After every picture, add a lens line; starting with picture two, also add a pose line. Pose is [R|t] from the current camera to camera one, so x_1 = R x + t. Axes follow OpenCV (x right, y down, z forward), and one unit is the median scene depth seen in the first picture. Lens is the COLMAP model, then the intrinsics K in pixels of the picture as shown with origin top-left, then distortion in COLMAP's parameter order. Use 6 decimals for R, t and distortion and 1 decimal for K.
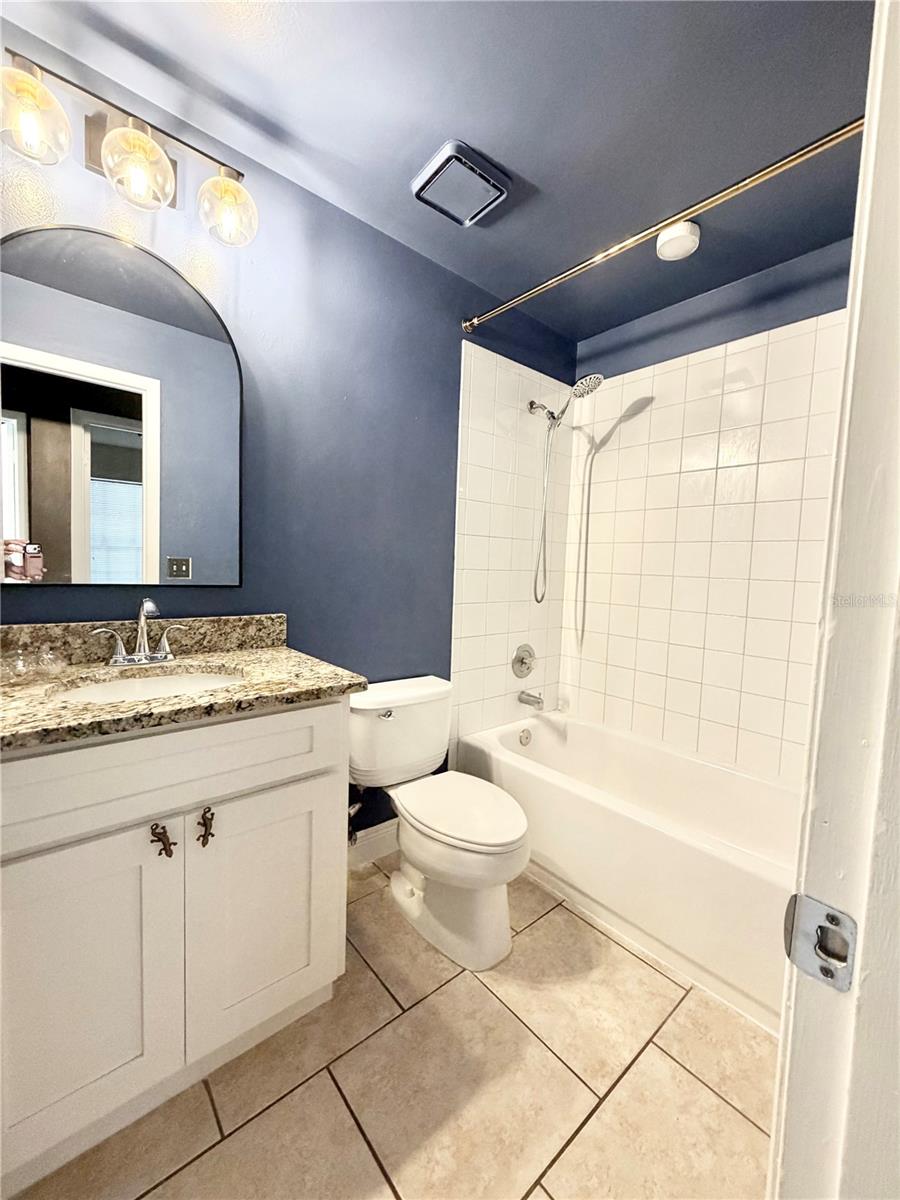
lens RADIAL K [[478.9, 0, 448.0], [0, 478.9, 594.5], [0, 0, 1]] dist [0.001108, -0.000363]
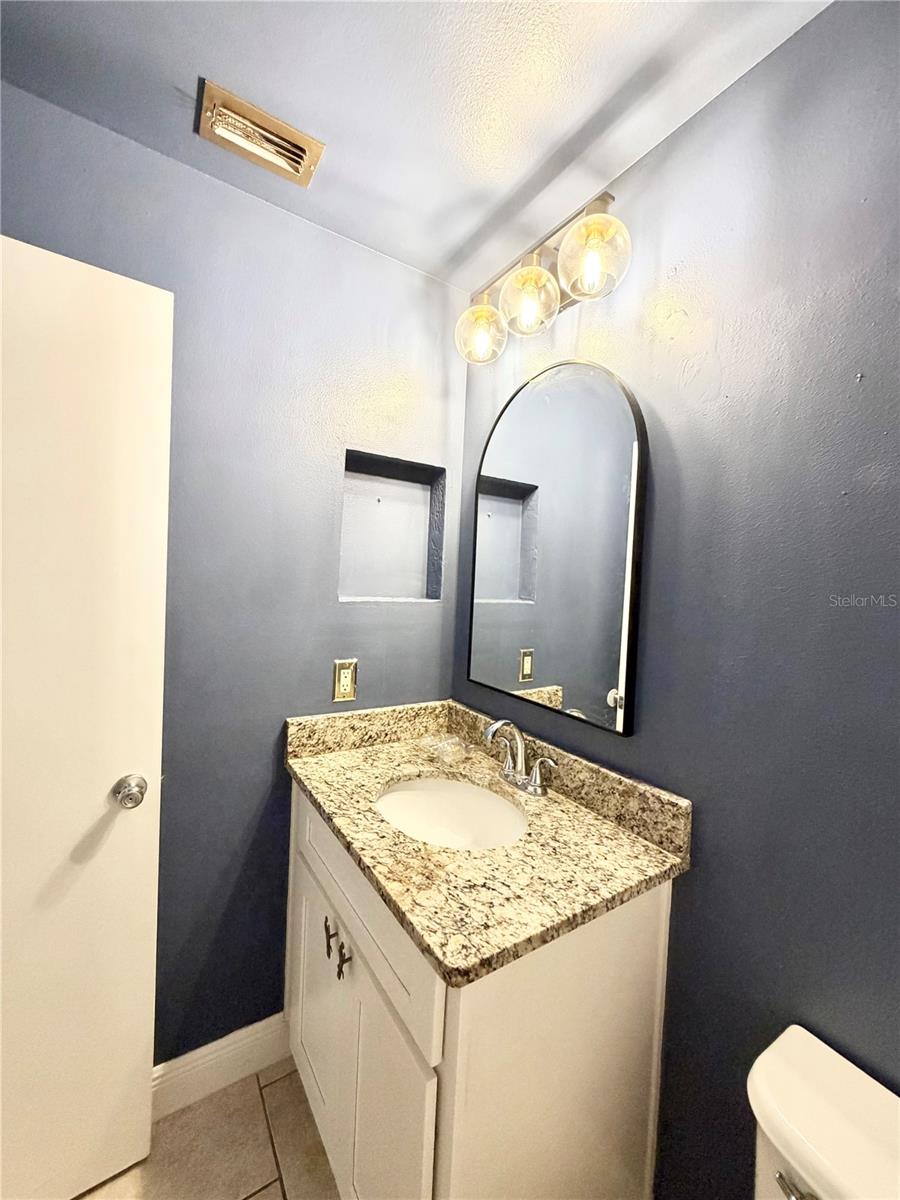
lens RADIAL K [[478.9, 0, 453.9], [0, 478.9, 601.1], [0, 0, 1]] dist [0.001108, -0.000363]
pose [[-0.108980, 0.002360, -0.994041, 0.304743], [-0.117873, 0.992911, 0.015280, -0.200555], [0.987031, 0.118836, -0.107930, 0.824068]]
